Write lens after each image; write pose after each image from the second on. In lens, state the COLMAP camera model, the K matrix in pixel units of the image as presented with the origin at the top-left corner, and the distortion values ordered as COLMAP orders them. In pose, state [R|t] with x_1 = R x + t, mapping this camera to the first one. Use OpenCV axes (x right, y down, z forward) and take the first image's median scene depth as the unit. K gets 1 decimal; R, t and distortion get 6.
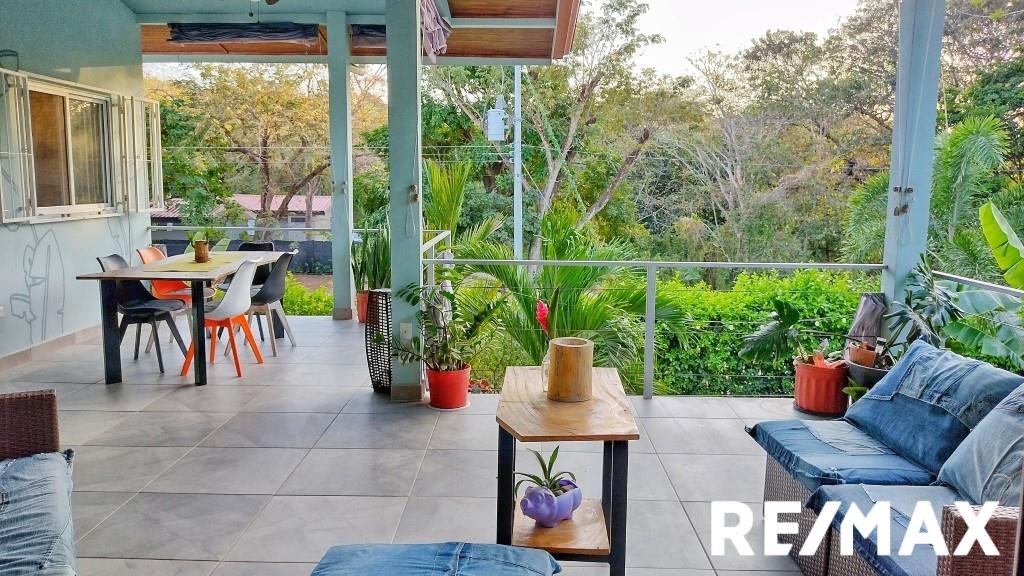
lens RADIAL K [[771.3, 0, 512.0], [0, 771.3, 288.0], [0, 0, 1]] dist [0.122388, -0.204729]
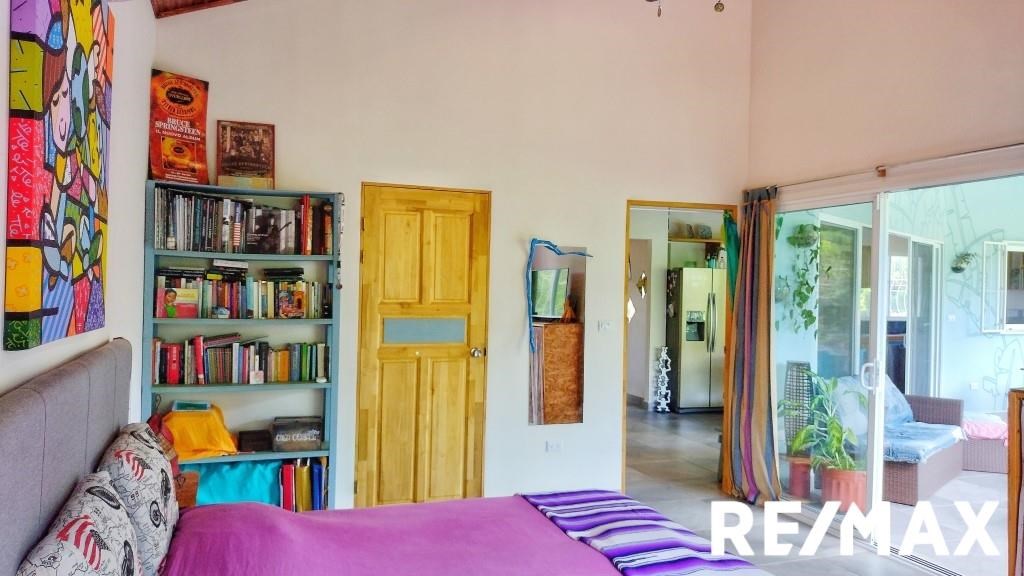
lens RADIAL K [[771.3, 0, 512.0], [0, 771.3, 288.0], [0, 0, 1]] dist [0.122388, -0.204729]
pose [[0.368922, 0.002107, -0.929458, 0.503805], [-0.144885, 0.987904, -0.055268, 0.057544], [0.918099, 0.155054, 0.364765, -0.511893]]
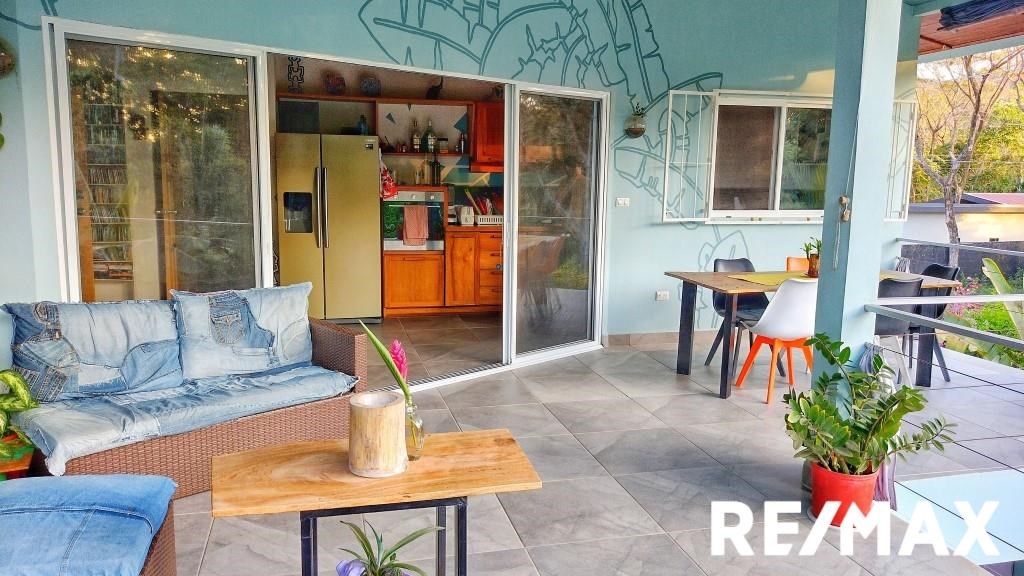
lens RADIAL K [[771.3, 0, 512.0], [0, 771.3, 288.0], [0, 0, 1]] dist [0.122388, -0.204729]
pose [[0.261526, 0.141725, -0.954735, 0.407677], [-0.144987, 0.983706, 0.106310, -0.070424], [0.954245, 0.110622, 0.277813, 0.428264]]
